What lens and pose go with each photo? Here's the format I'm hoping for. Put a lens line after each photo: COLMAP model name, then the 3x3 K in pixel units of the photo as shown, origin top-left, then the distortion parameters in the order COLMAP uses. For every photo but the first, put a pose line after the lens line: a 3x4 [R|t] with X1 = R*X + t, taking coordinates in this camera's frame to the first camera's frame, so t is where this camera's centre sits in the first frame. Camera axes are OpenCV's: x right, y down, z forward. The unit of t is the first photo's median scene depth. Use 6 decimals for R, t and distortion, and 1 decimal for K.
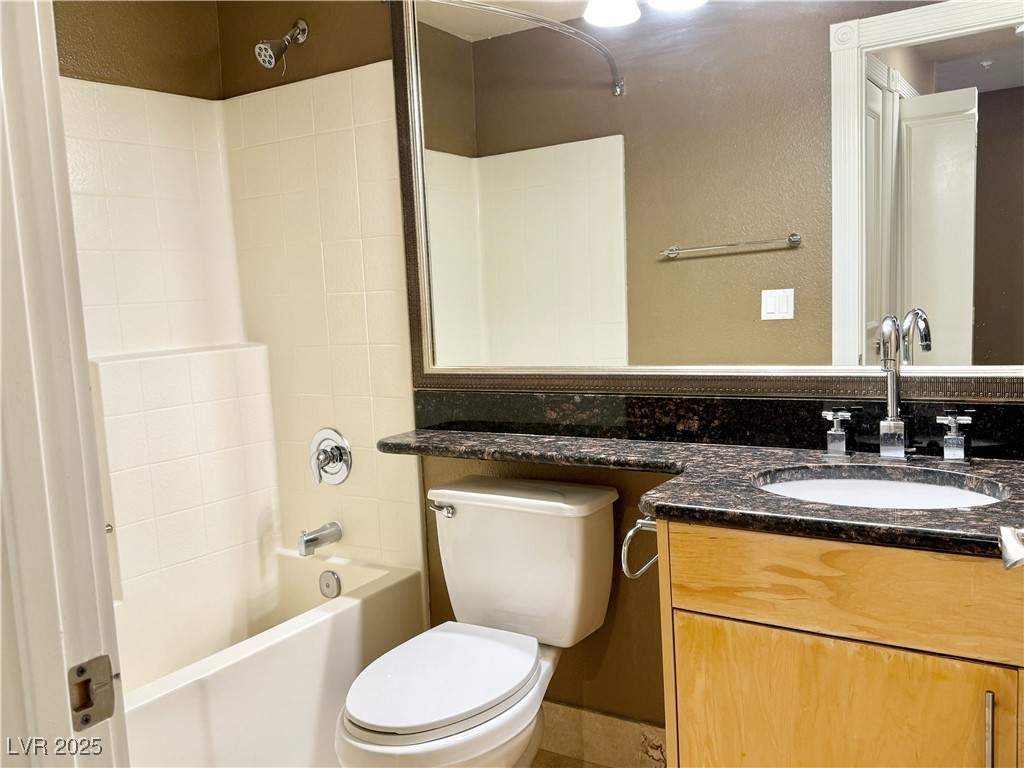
lens RADIAL K [[930.1, 0, 512.0], [0, 930.1, 384.0], [0, 0, 1]] dist [0.120684, -0.001185]
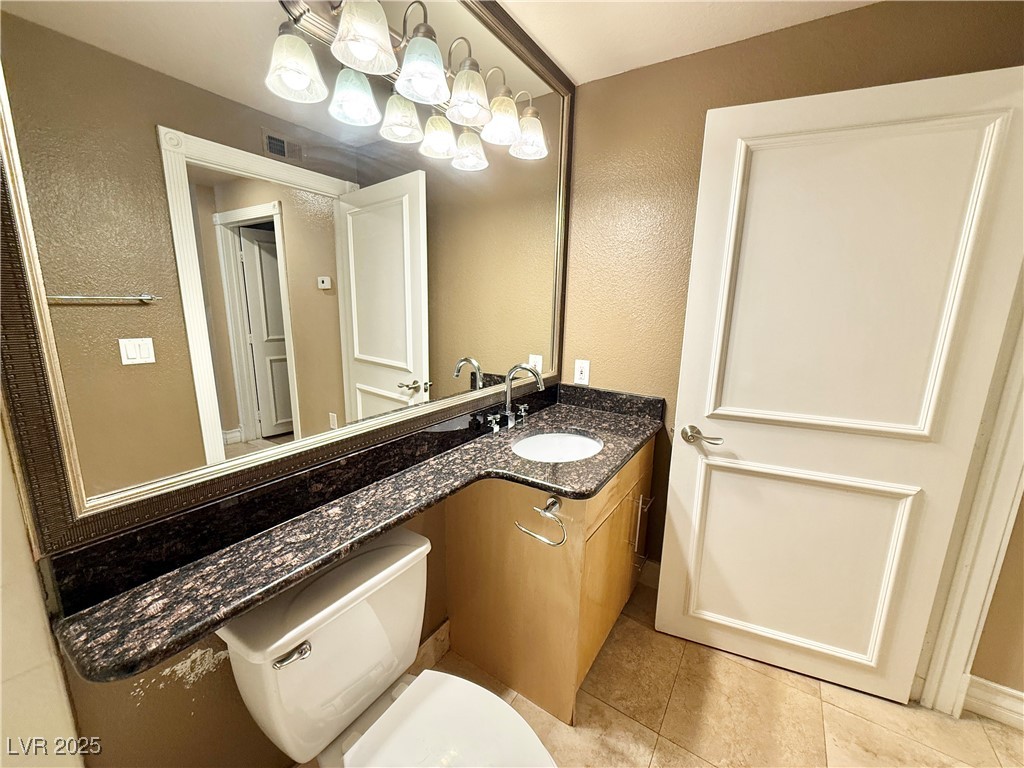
lens RADIAL K [[415.2, 0, 512.5], [0, 415.2, 387.2], [0, 0, 1]] dist [-0.000338, -0.000475]
pose [[0.003787, -0.152554, 0.988288, -0.332573], [0.088006, 0.984511, 0.151634, -0.105340], [-0.996113, 0.086401, 0.017154, 0.711177]]
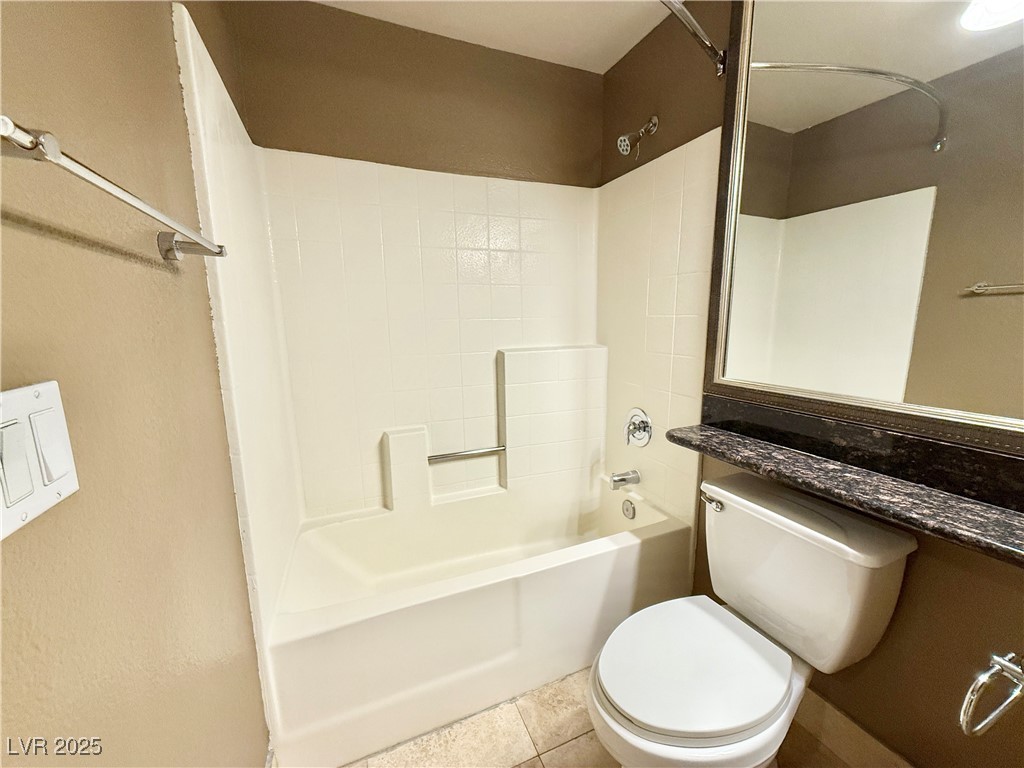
lens RADIAL K [[415.2, 0, 512.5], [0, 415.2, 387.2], [0, 0, 1]] dist [-0.000338, -0.000475]
pose [[0.837307, 0.130912, -0.530829, -0.023171], [-0.084039, 0.990189, 0.111639, -0.044144], [0.540235, -0.048866, 0.840094, 0.378888]]
